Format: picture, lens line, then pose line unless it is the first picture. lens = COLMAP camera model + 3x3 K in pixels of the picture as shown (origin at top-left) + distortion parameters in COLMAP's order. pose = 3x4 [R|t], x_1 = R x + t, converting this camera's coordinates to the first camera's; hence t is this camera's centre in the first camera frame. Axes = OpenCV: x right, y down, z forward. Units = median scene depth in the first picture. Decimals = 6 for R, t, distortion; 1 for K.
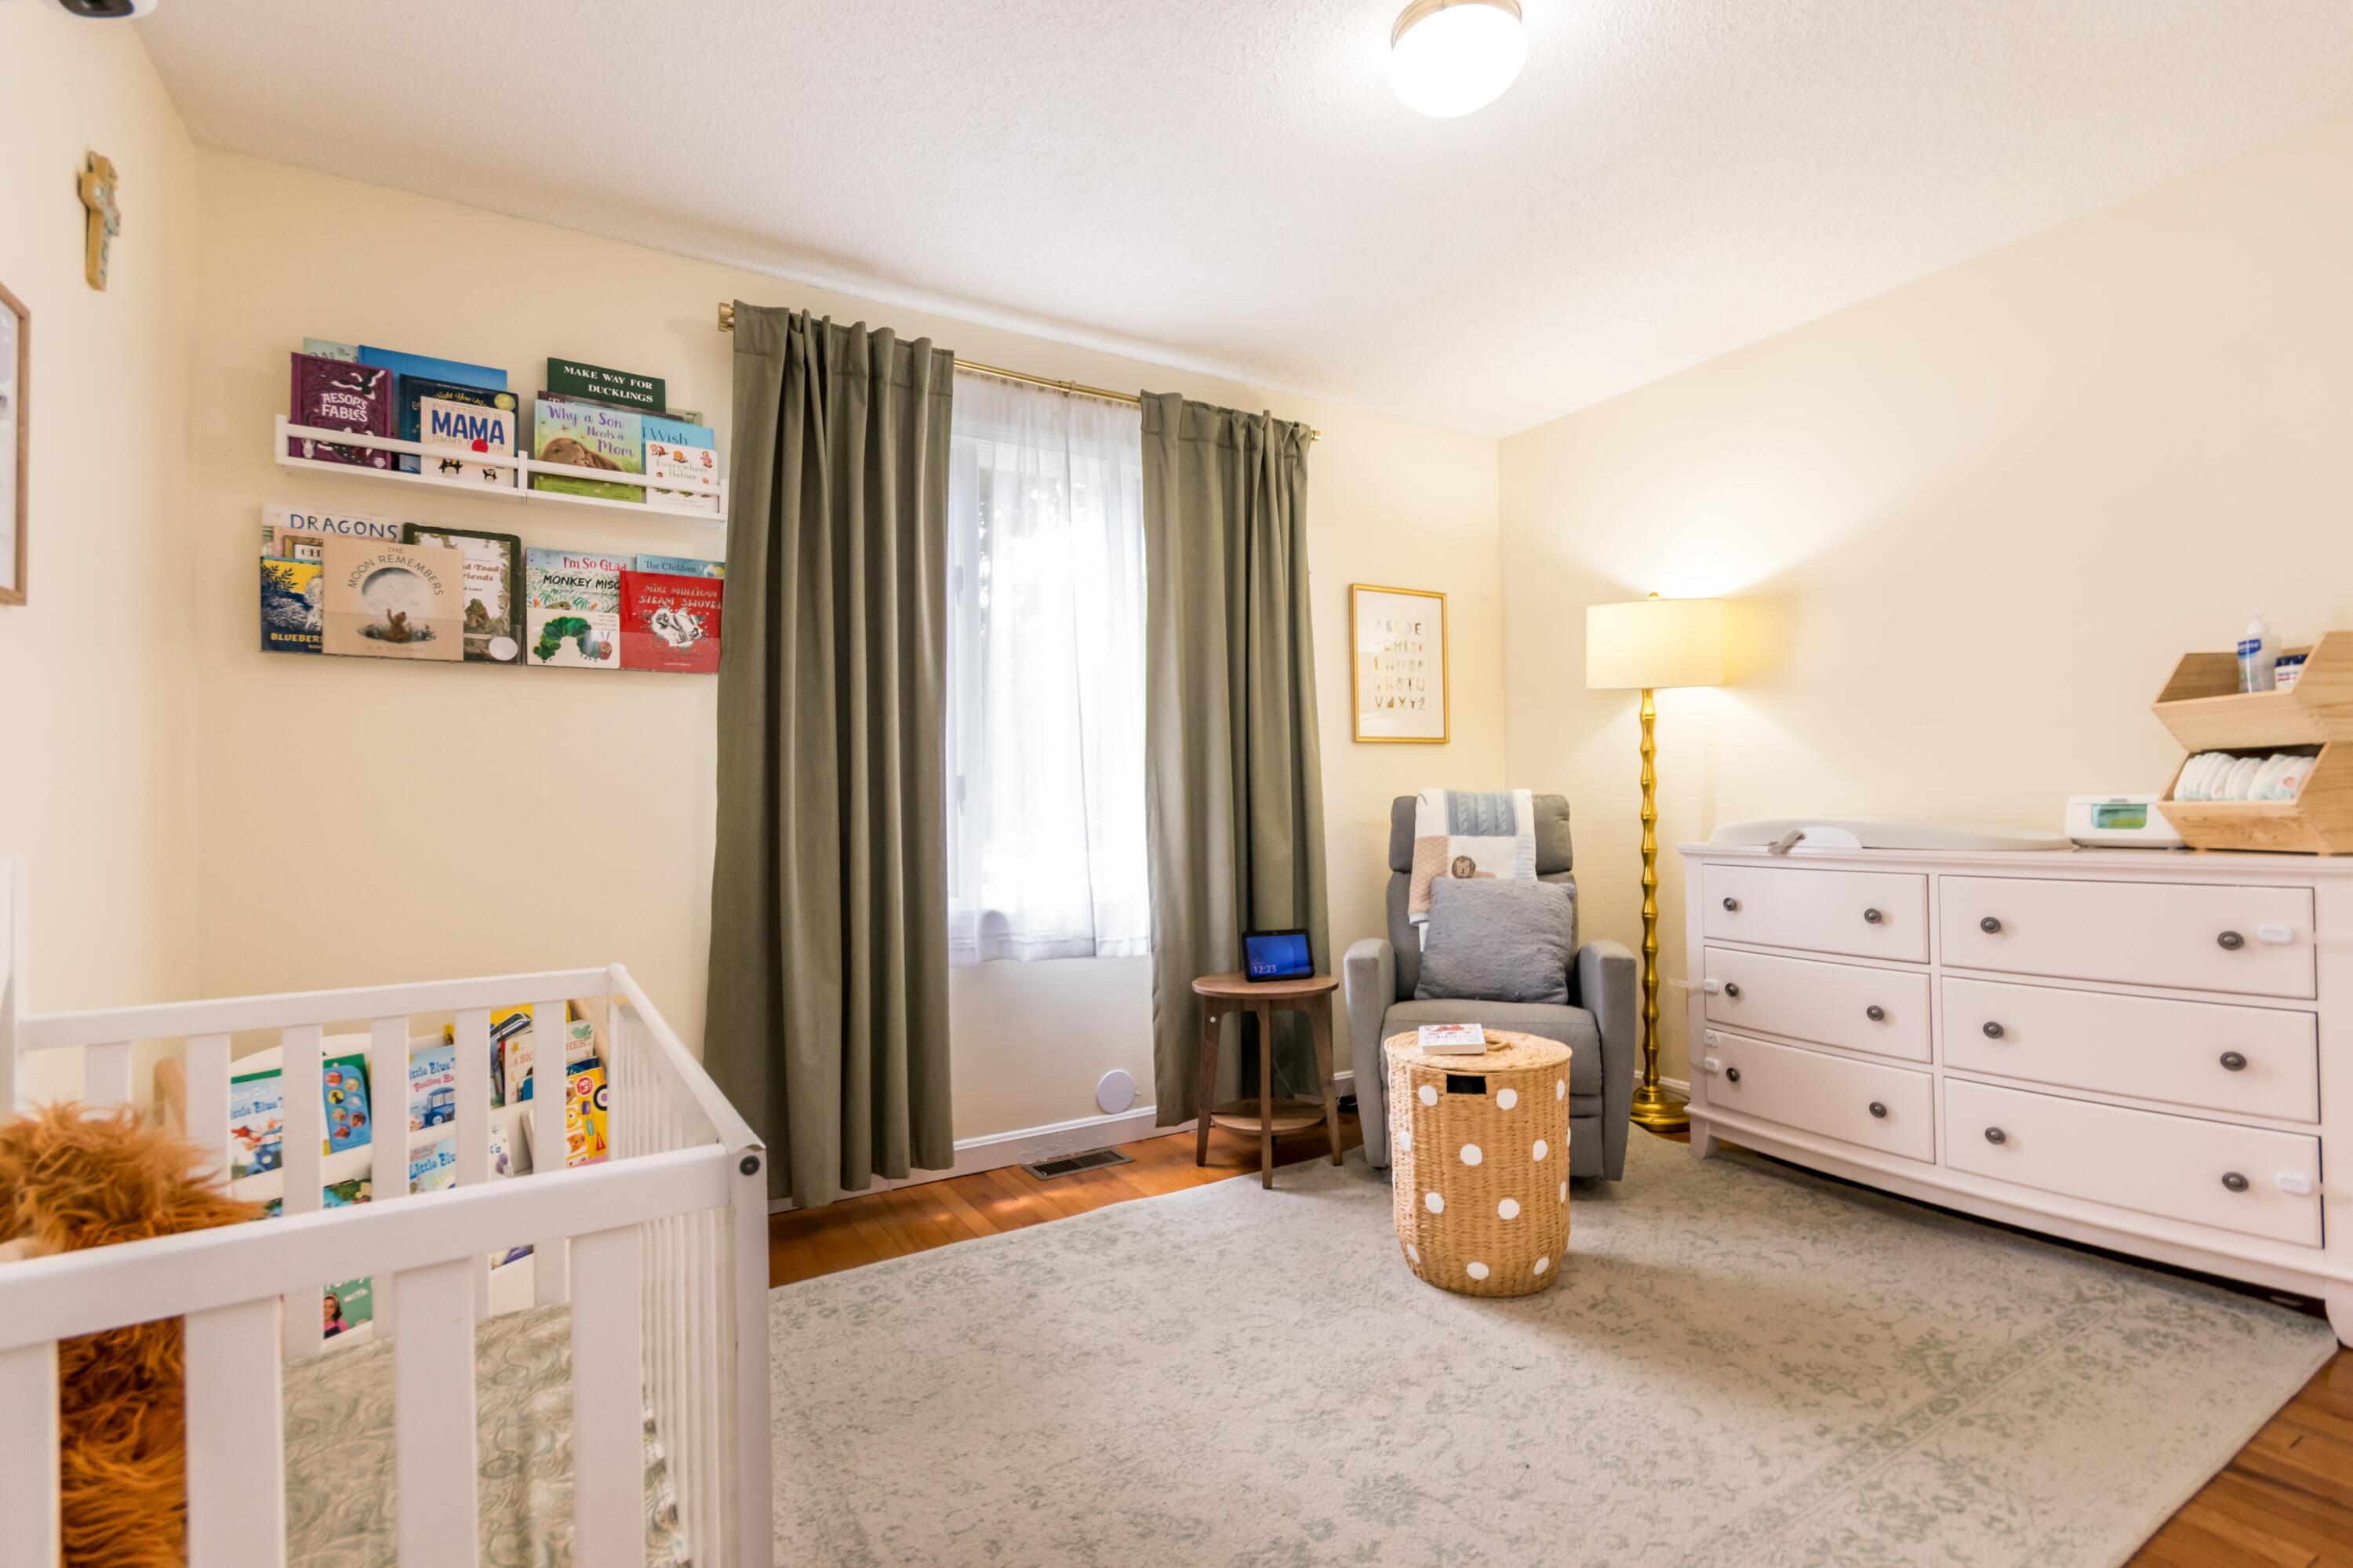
lens RADIAL K [[1080.7, 0, 1182.7], [0, 1080.7, 795.7], [0, 0, 1]] dist [0.002035, -0.000018]
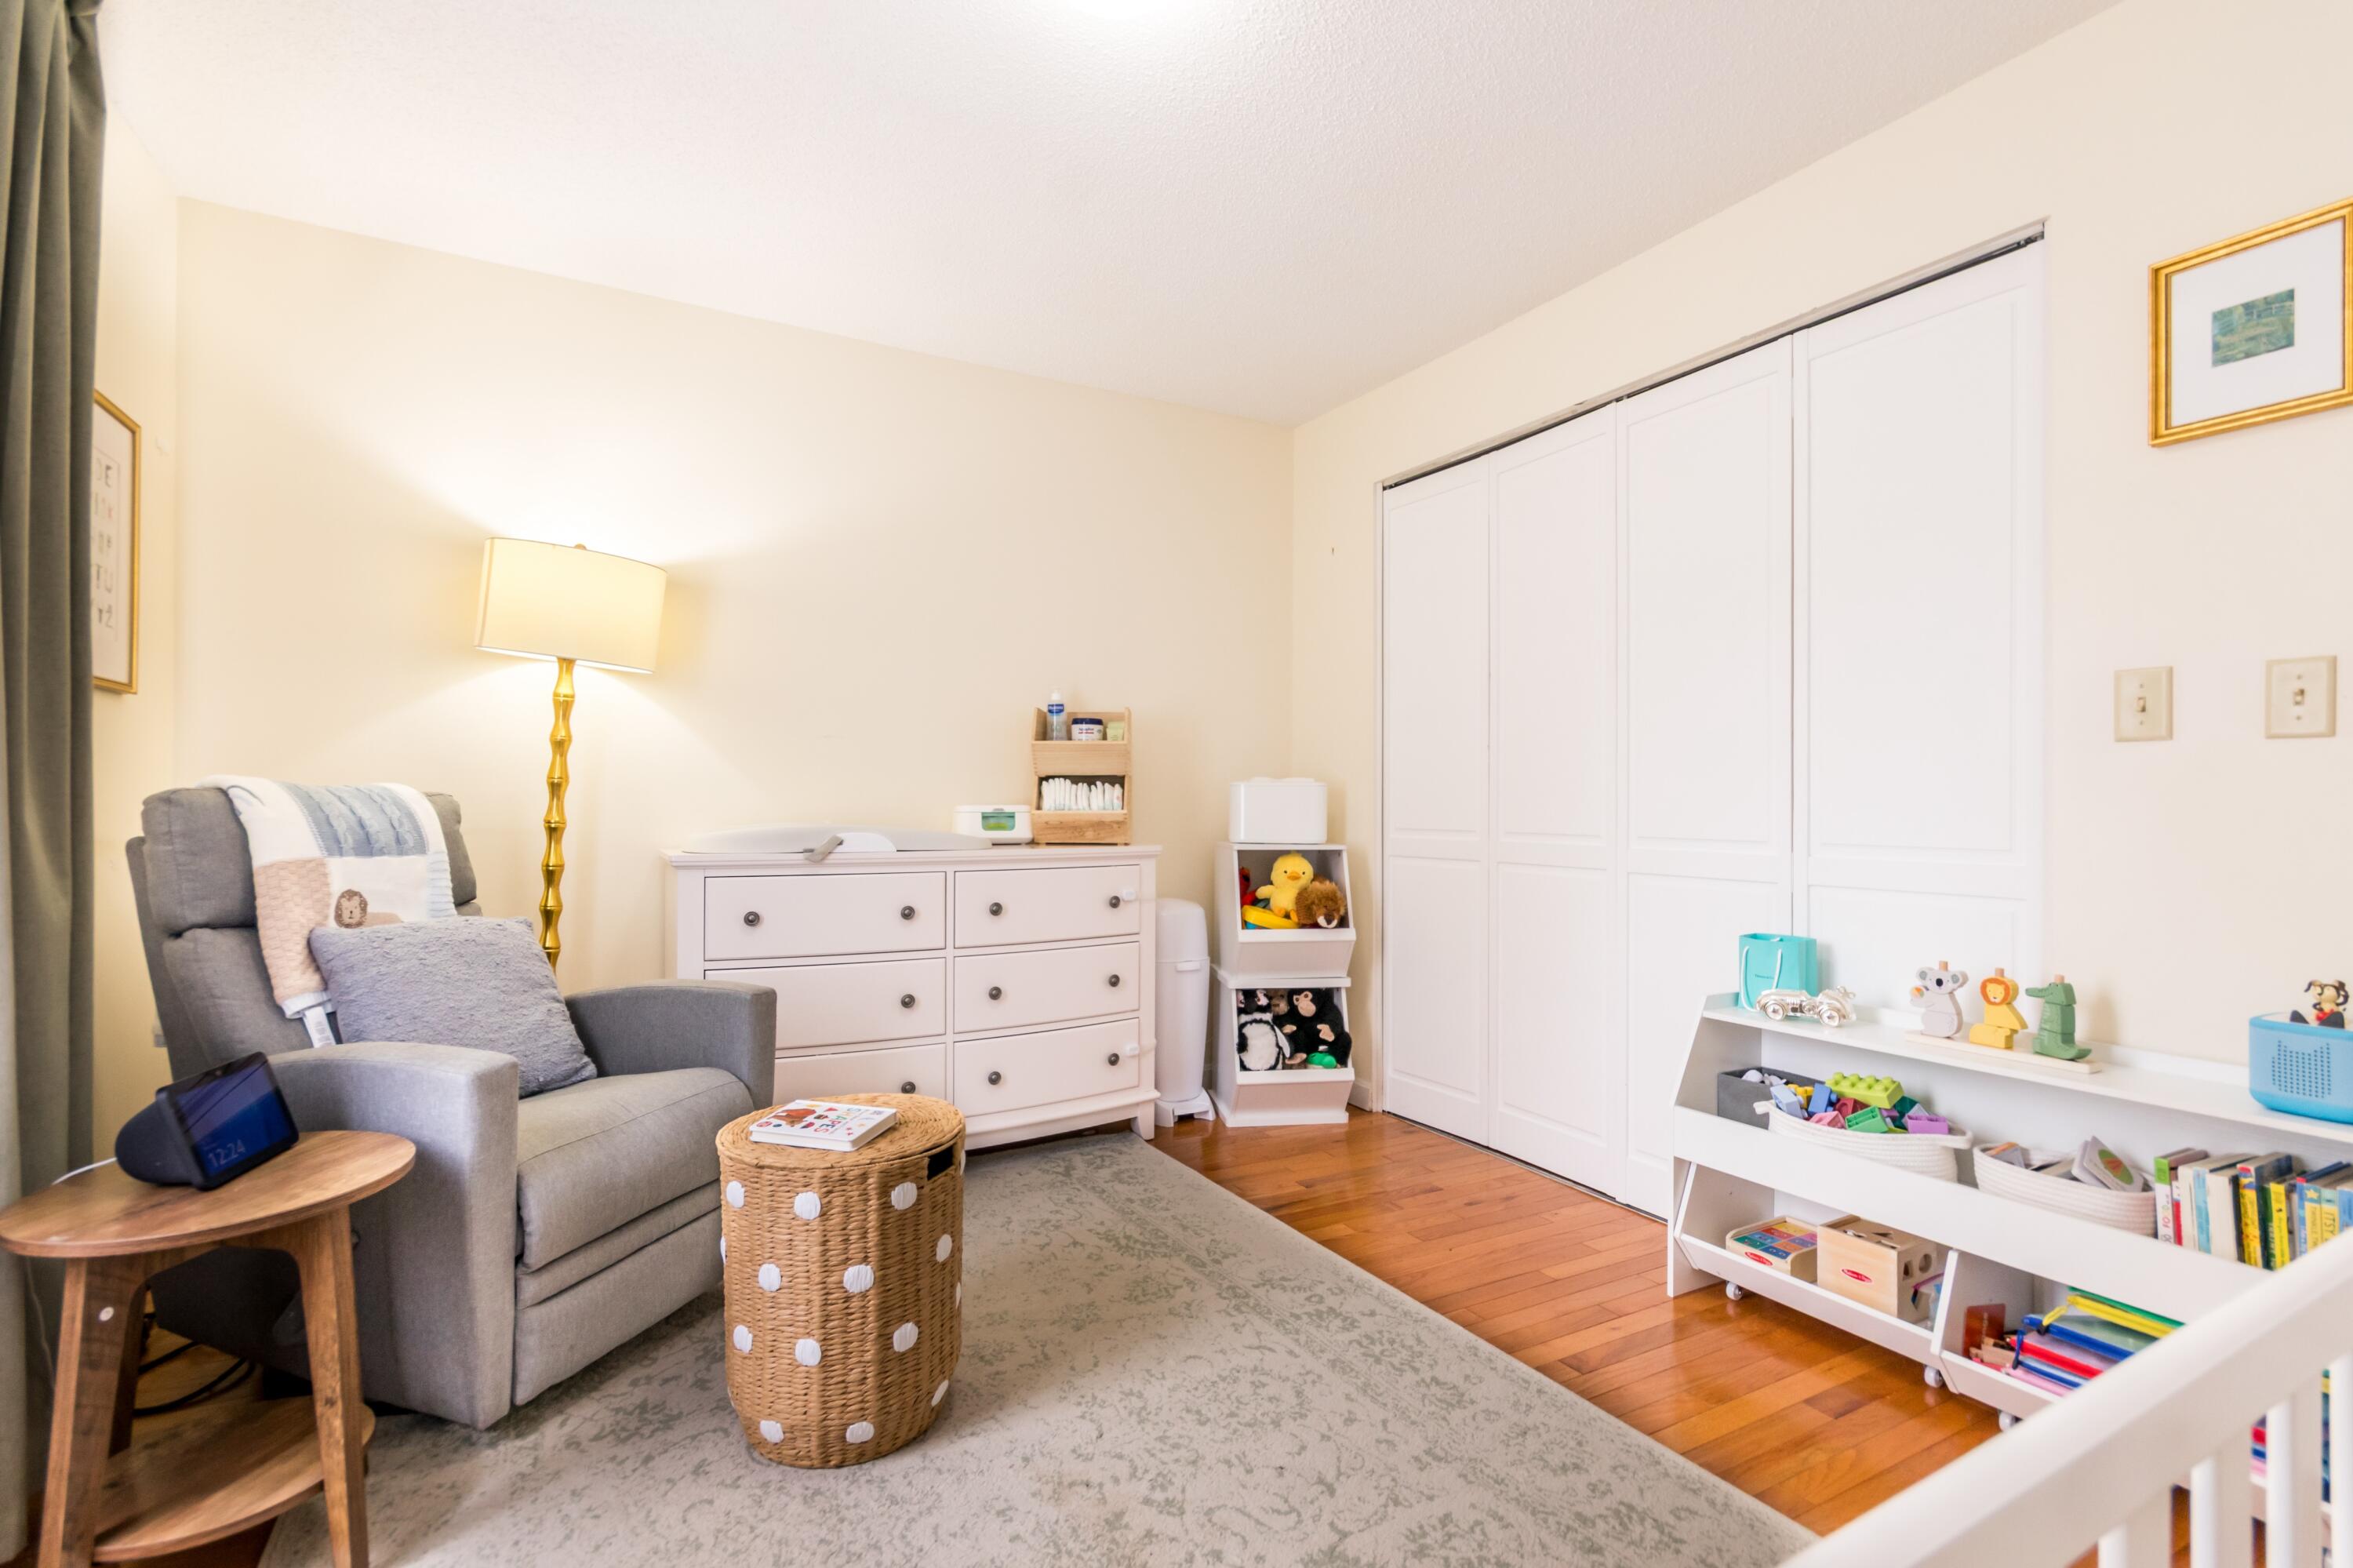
lens RADIAL K [[1080.7, 0, 1182.6], [0, 1080.7, 794.3], [0, 0, 1]] dist [0.002035, -0.000018]
pose [[0.032150, 0.023748, 0.999201, -0.509816], [-0.014023, 0.999630, -0.023307, 0.014286], [-0.999385, -0.013263, 0.032471, 0.774005]]
